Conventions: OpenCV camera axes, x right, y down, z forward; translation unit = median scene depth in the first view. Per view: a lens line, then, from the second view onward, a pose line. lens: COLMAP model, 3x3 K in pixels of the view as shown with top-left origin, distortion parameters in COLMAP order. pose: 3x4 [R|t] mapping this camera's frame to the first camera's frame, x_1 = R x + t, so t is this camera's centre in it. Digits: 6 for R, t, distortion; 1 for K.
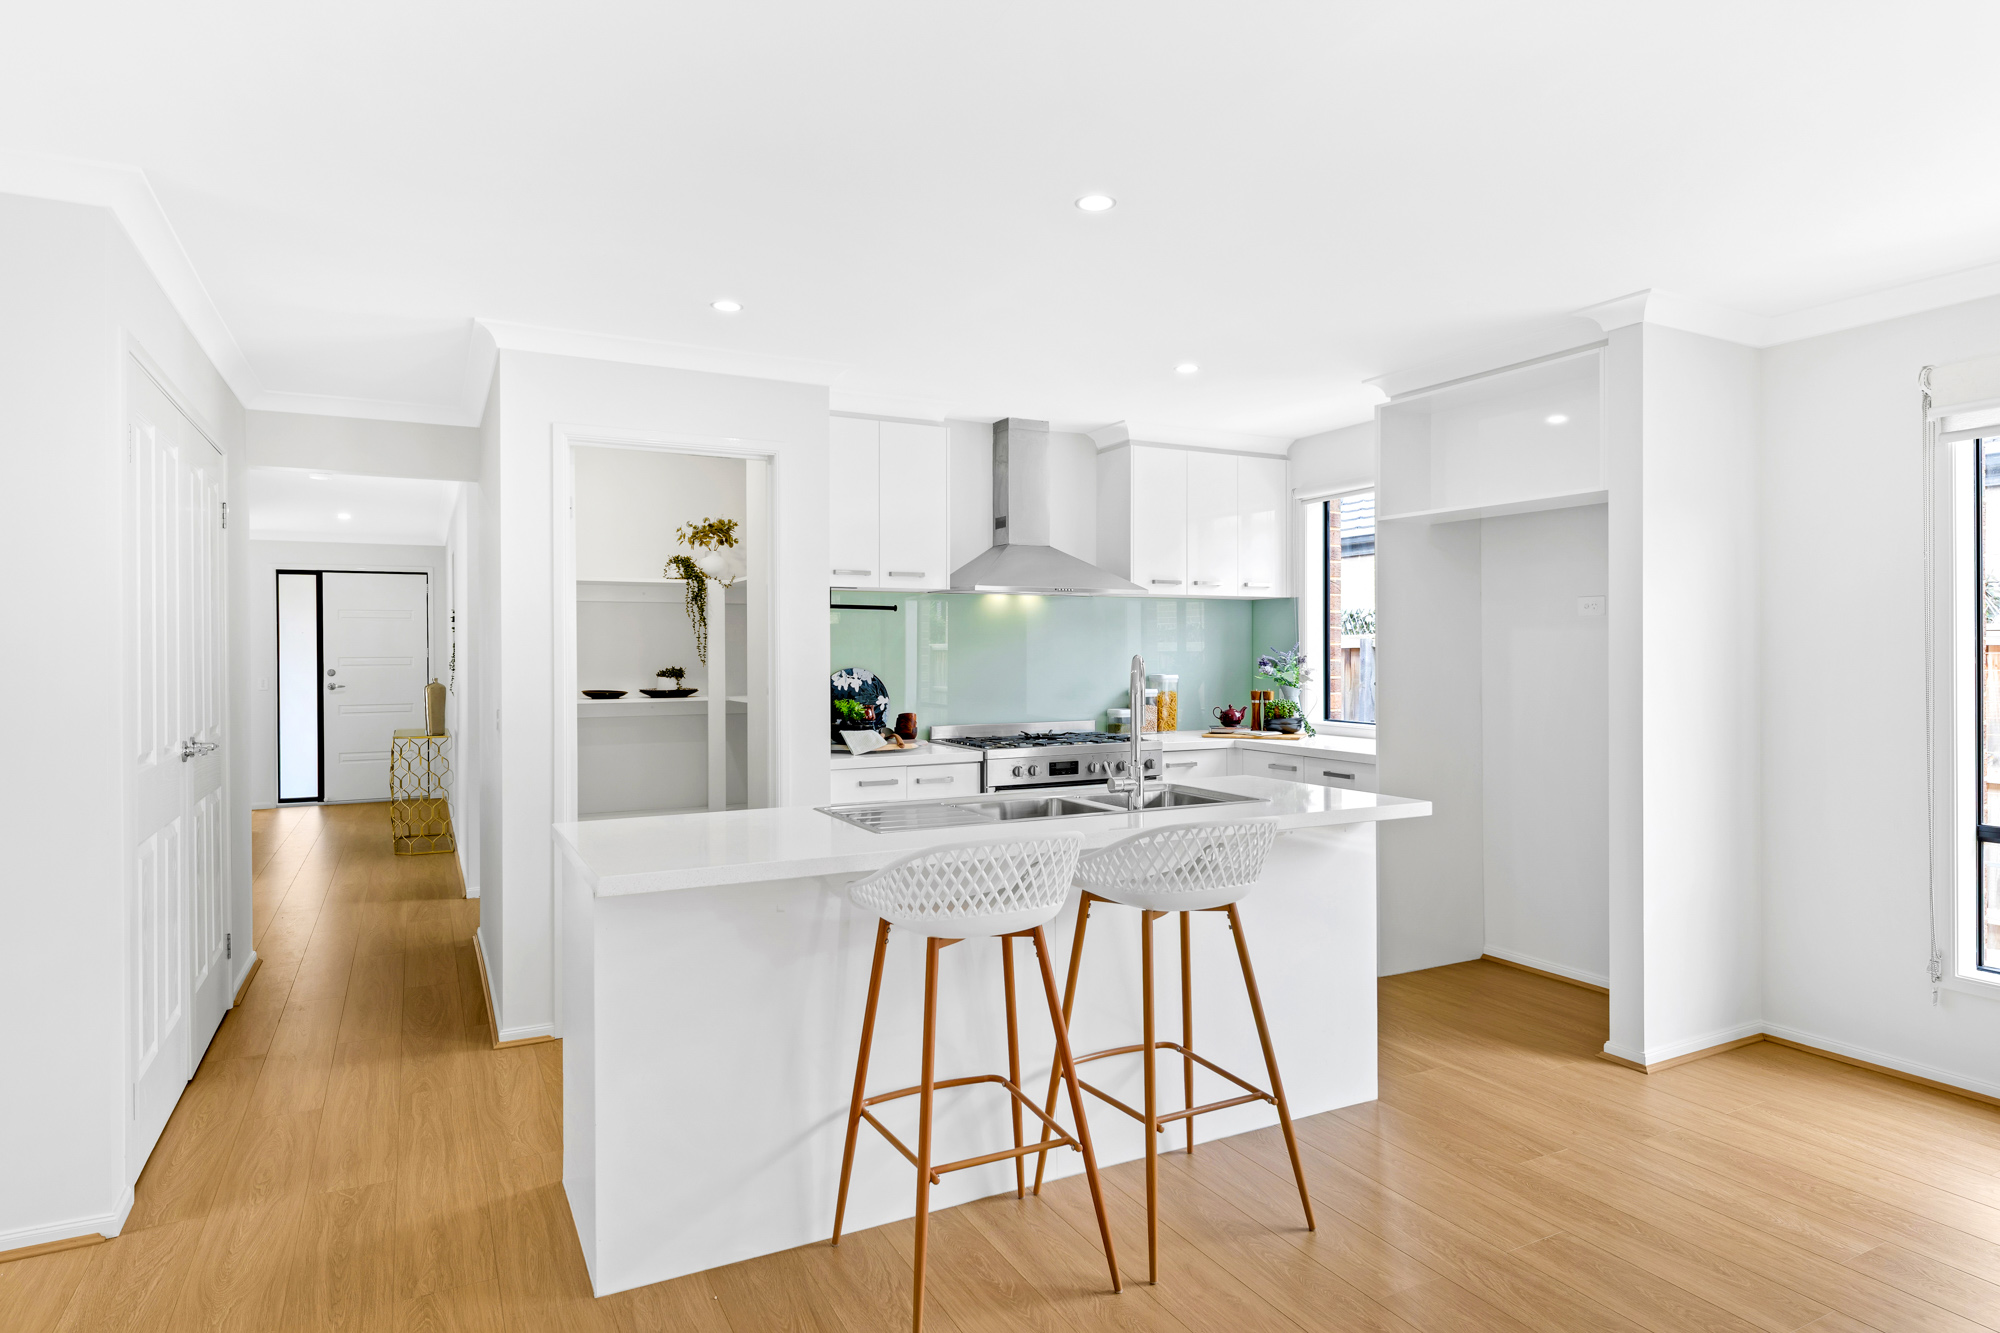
lens RADIAL K [[1110.9, 0, 1000.0], [0, 1110.9, 666.5], [0, 0, 1]] dist [-0.001092, -0.007527]
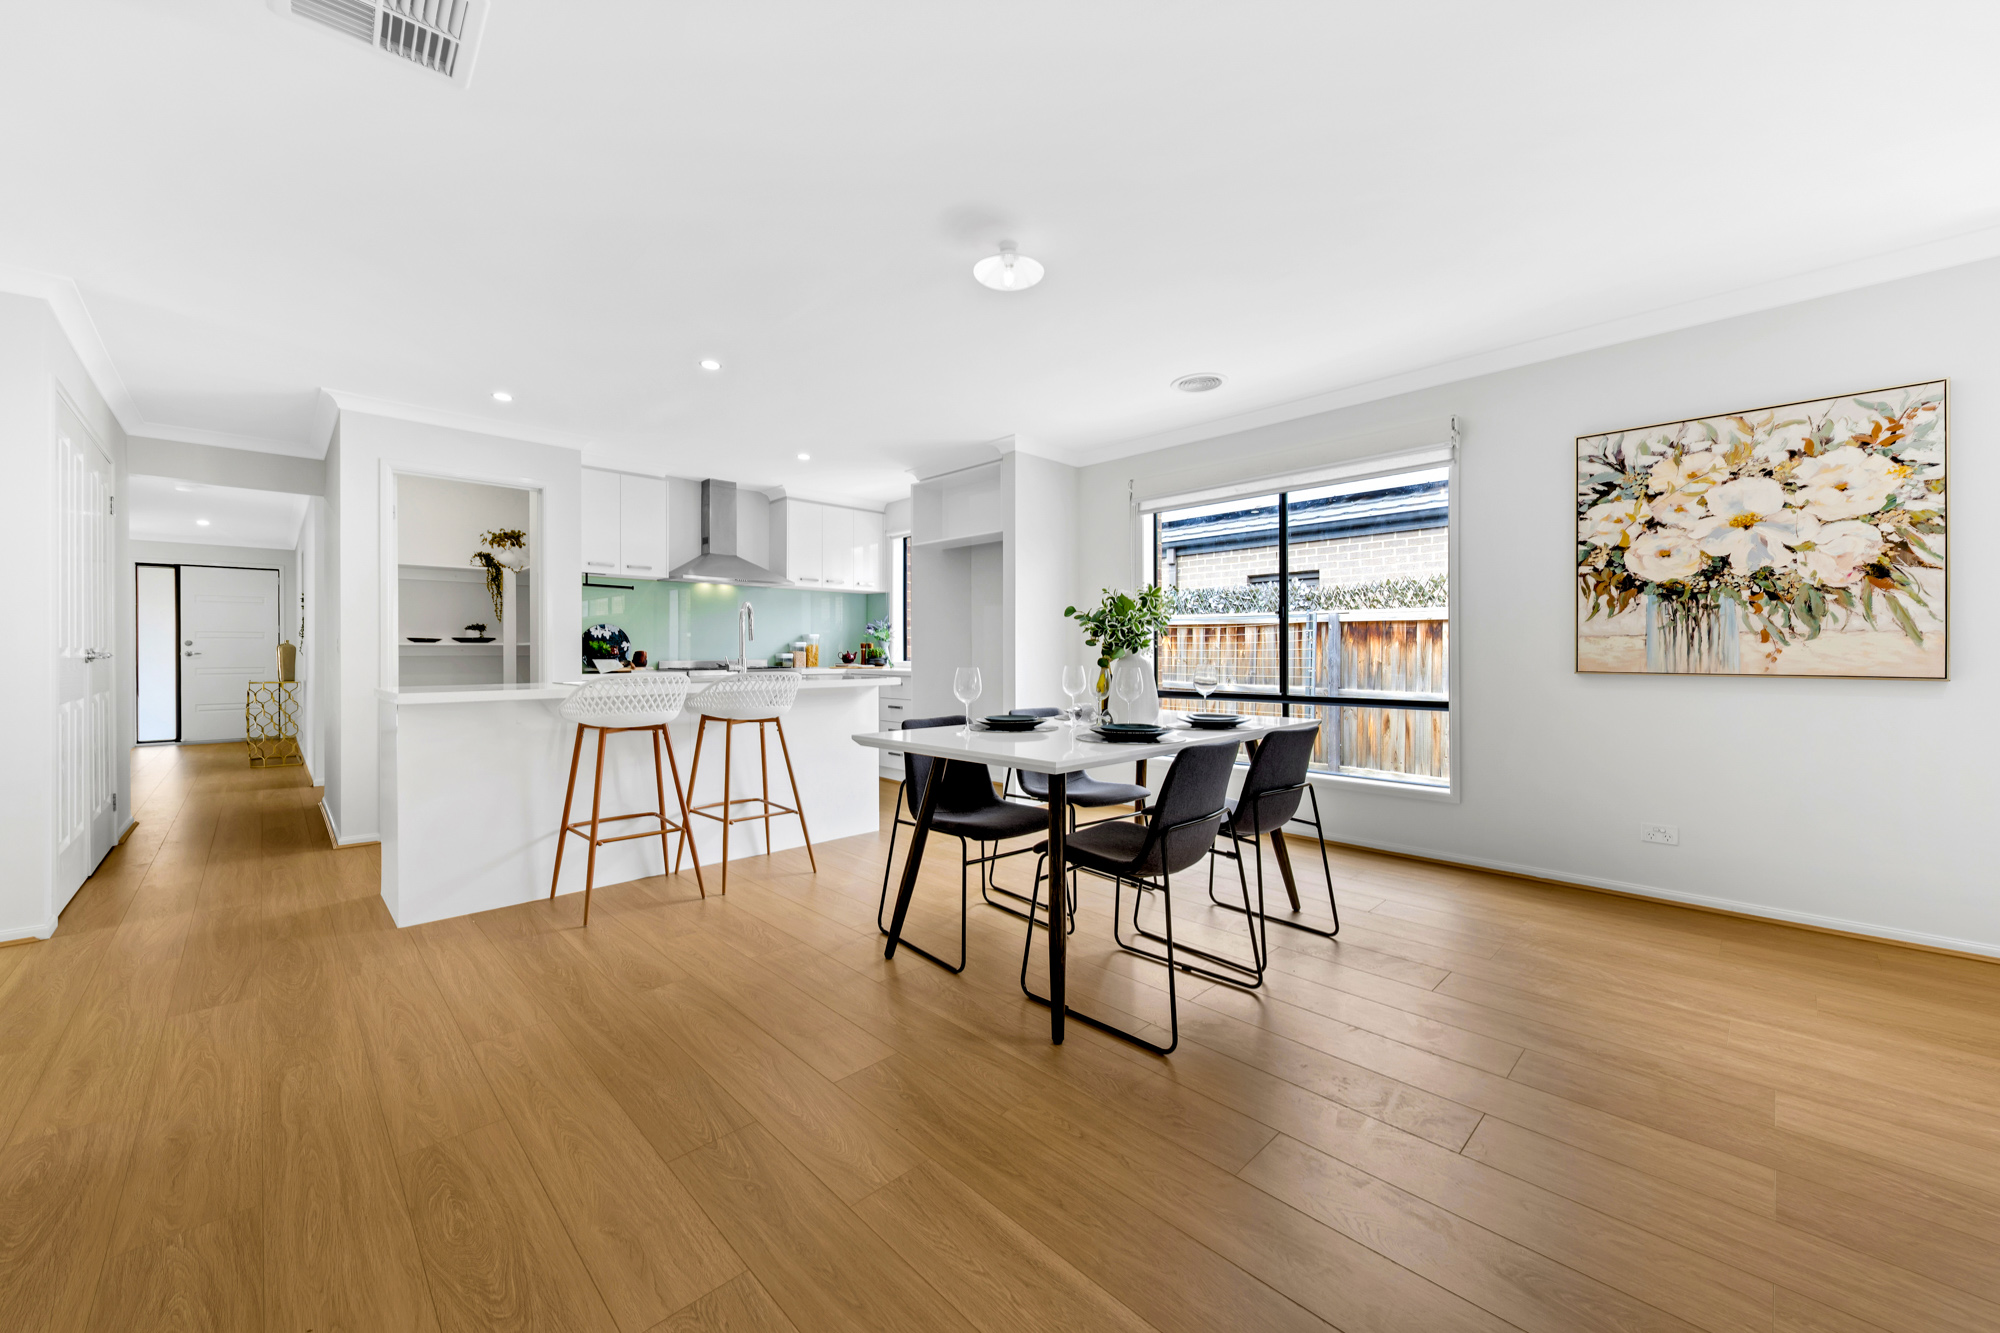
lens RADIAL K [[736.2, 0, 1004.3], [0, 736.2, 655.2], [0, 0, 1]] dist [0.002021, -0.005376]
pose [[0.953594, -0.001061, 0.301093, 0.100076], [0.003613, 0.999962, -0.007918, 0.056420], [-0.301073, 0.008639, 0.953562, -0.206143]]
